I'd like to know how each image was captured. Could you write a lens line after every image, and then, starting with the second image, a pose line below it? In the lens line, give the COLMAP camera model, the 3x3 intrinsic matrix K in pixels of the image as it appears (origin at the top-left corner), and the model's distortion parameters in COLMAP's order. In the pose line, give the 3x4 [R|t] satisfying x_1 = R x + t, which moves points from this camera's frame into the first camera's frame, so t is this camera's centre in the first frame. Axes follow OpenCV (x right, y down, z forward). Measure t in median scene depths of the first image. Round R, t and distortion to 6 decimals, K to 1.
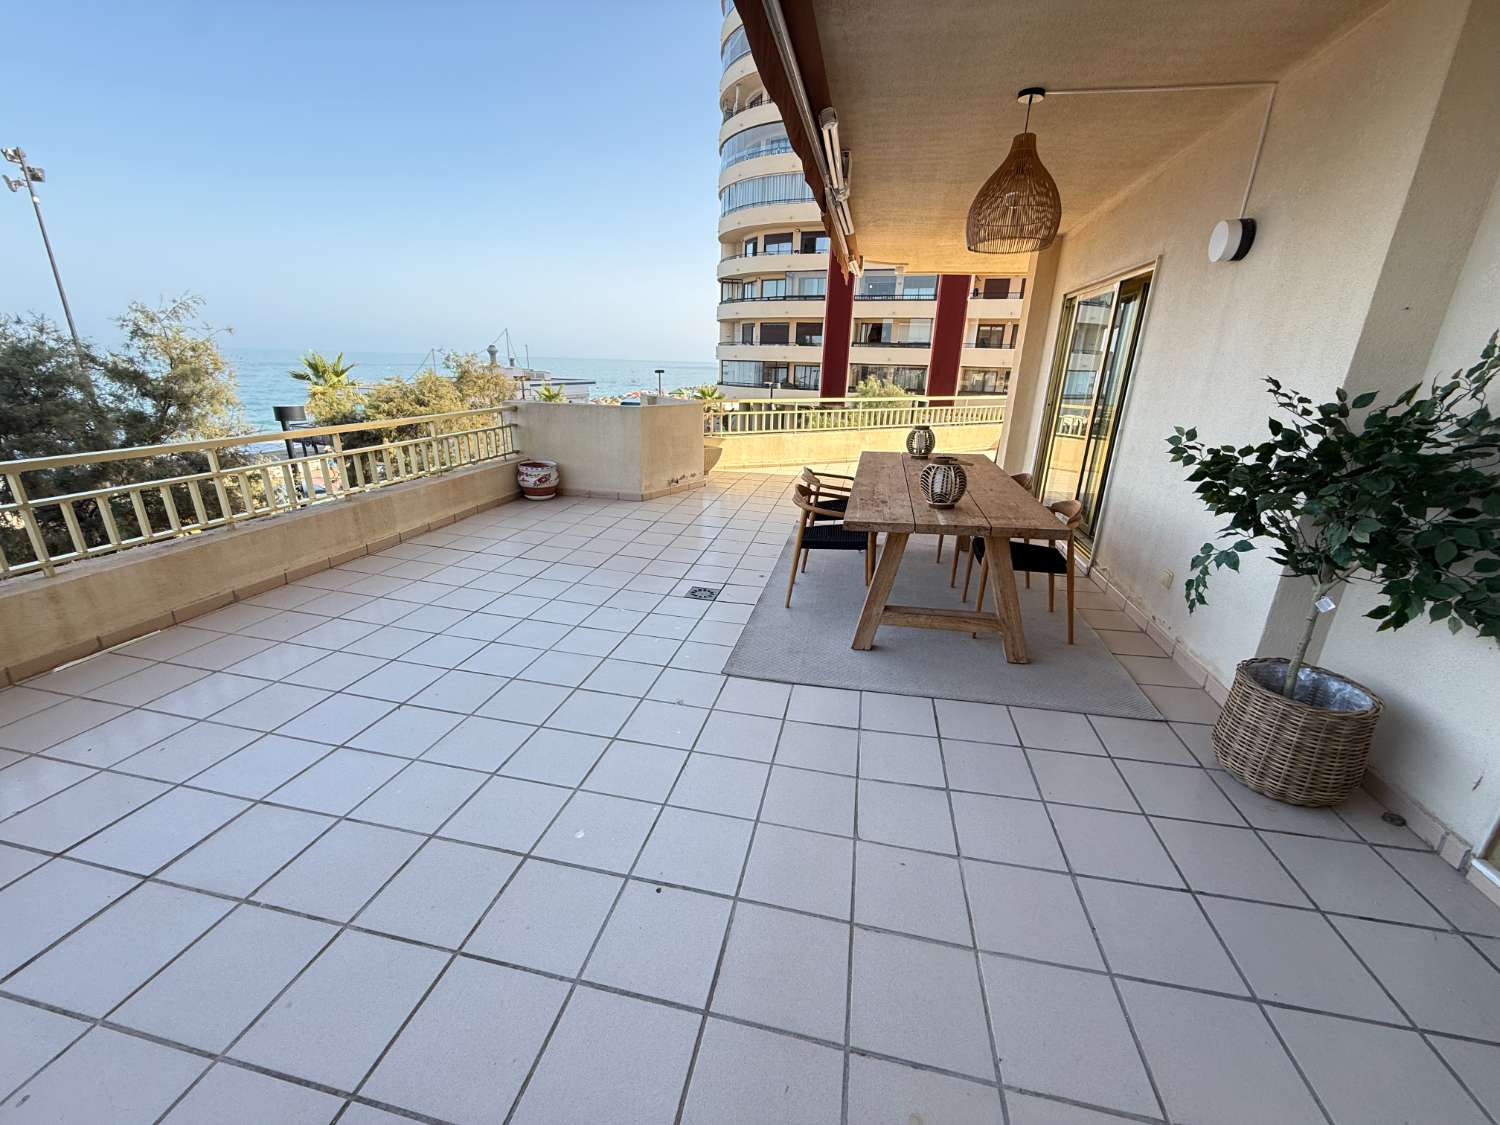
lens RADIAL K [[599.5, 0, 744.3], [0, 599.5, 562.4], [0, 0, 1]] dist [0.000456, -0.000085]
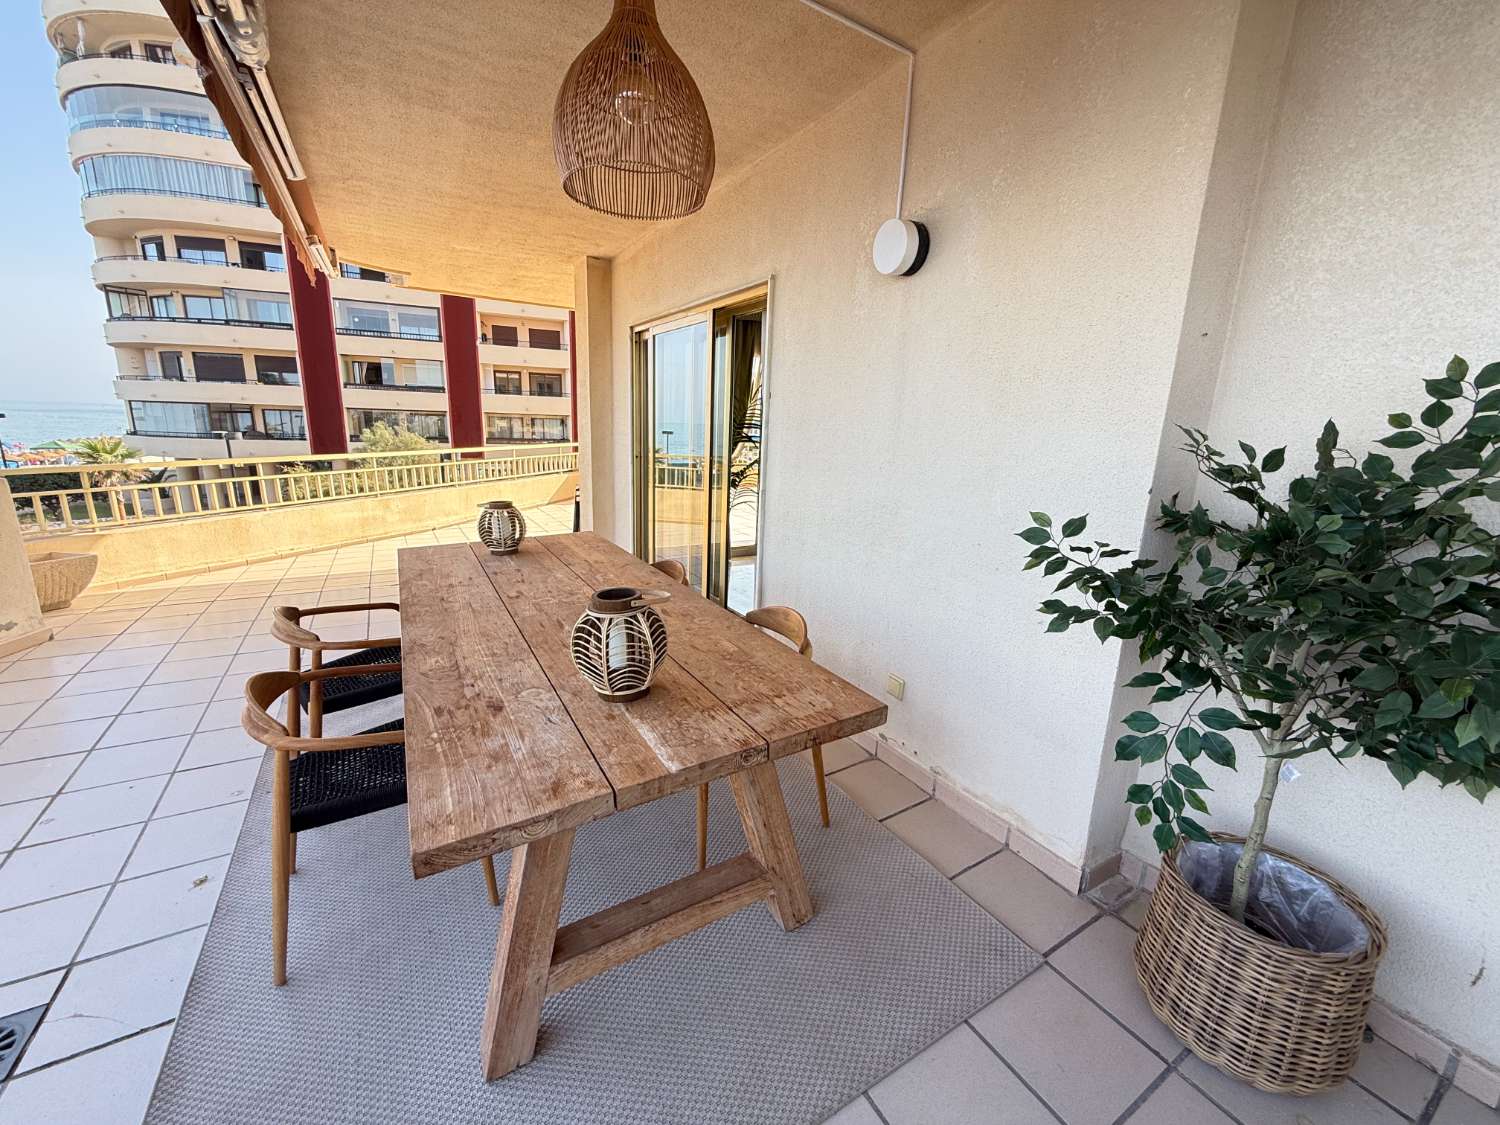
lens RADIAL K [[599.5, 0, 744.3], [0, 599.5, 562.4], [0, 0, 1]] dist [0.000456, -0.000085]
pose [[0.740134, -0.153662, 0.654668, 0.015869], [0.200389, 0.979711, 0.003406, -0.027658], [-0.641908, 0.128667, 0.755909, 0.088152]]
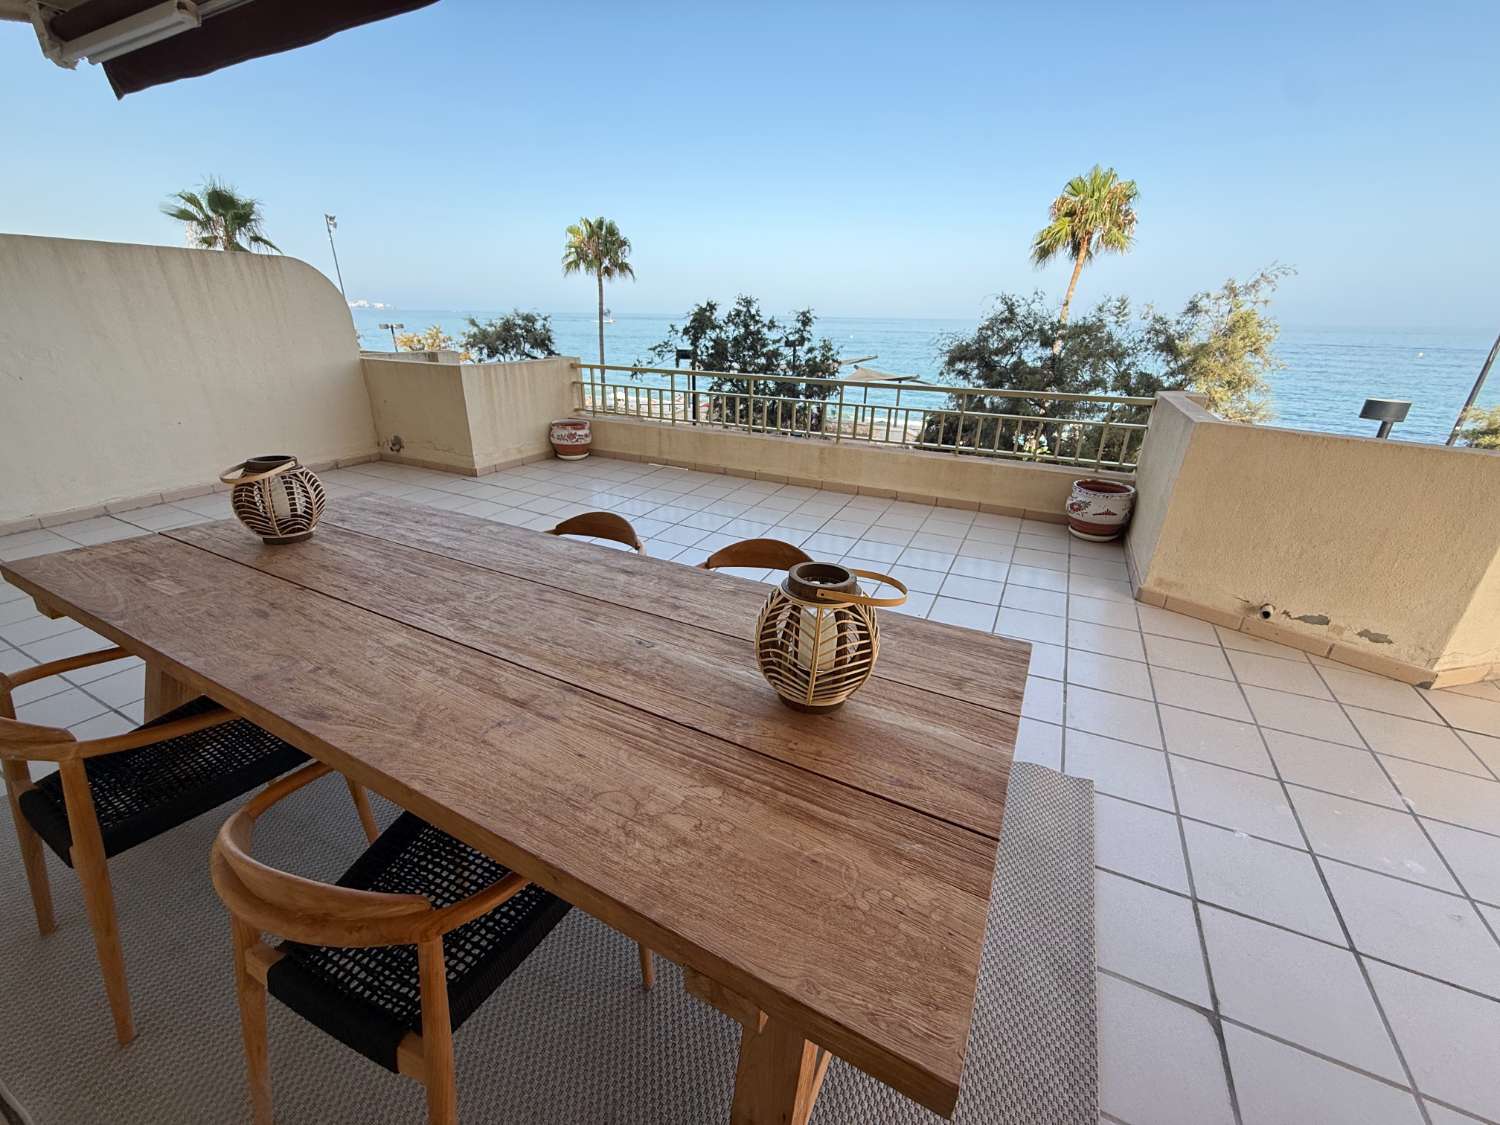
lens RADIAL K [[599.5, 0, 744.3], [0, 599.5, 562.4], [0, 0, 1]] dist [0.000456, -0.000085]
pose [[-0.263483, 0.340038, -0.902747, 0.119789], [-0.326917, 0.848963, 0.415195, -0.074430], [0.907580, 0.404520, -0.112523, 0.234719]]
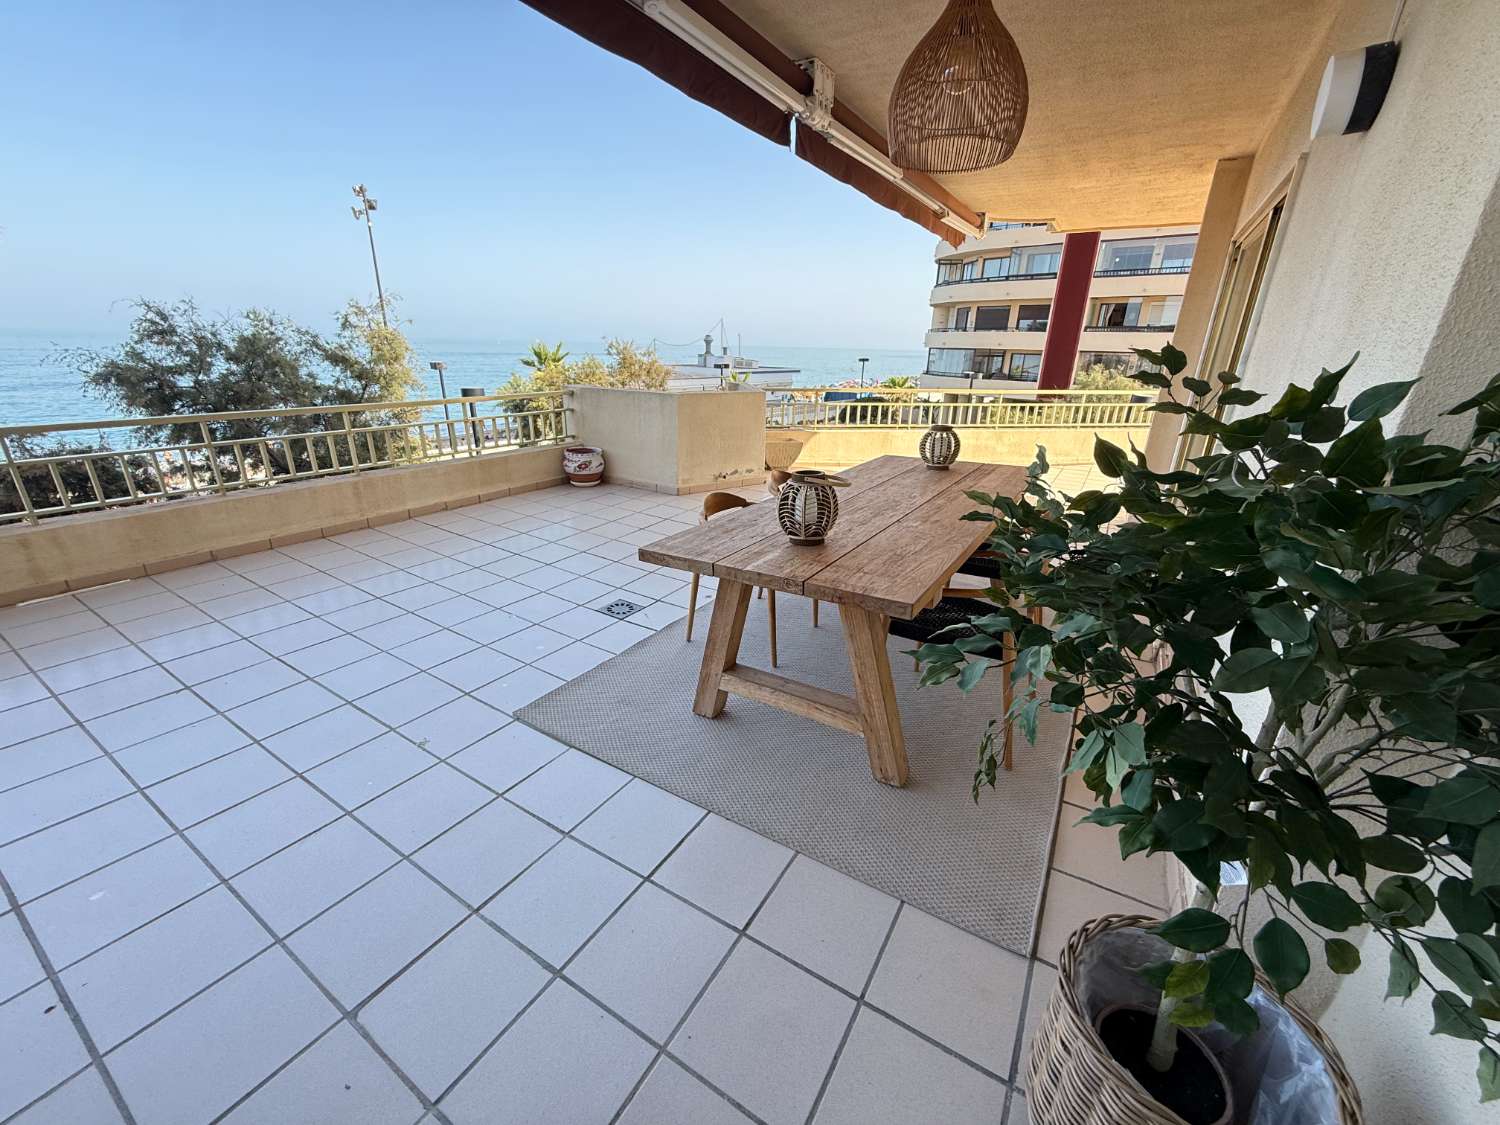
lens RADIAL K [[599.5, 0, 744.3], [0, 599.5, 562.4], [0, 0, 1]] dist [0.000456, -0.000085]
pose [[0.938517, 0.112401, -0.326422, 0.077372], [-0.107017, 0.993660, 0.034467, -0.013249], [0.328227, 0.002584, 0.944595, 0.048520]]
